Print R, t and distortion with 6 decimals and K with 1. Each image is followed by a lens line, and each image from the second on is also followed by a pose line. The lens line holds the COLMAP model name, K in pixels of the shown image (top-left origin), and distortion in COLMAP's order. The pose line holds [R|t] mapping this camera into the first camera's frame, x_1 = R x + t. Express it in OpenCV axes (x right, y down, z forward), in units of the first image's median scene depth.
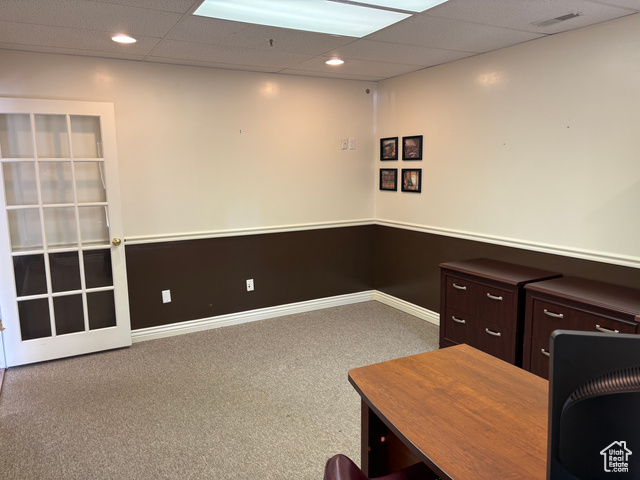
lens RADIAL K [[487.6, 0, 317.4], [0, 487.6, 241.7], [0, 0, 1]] dist [0.033747, 0.002180]
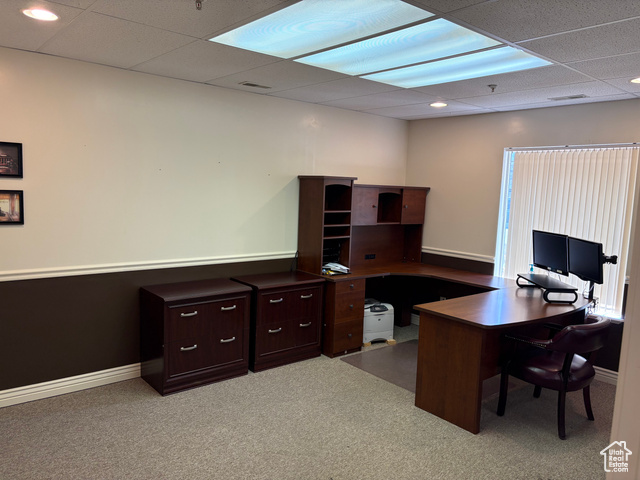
lens RADIAL K [[487.6, 0, 317.4], [0, 487.6, 241.7], [0, 0, 1]] dist [0.033747, 0.002180]
pose [[-0.196914, -0.107883, 0.974467, -0.561867], [0.116978, 0.984242, 0.132603, -0.120468], [-0.973417, 0.140103, -0.181191, 0.723070]]
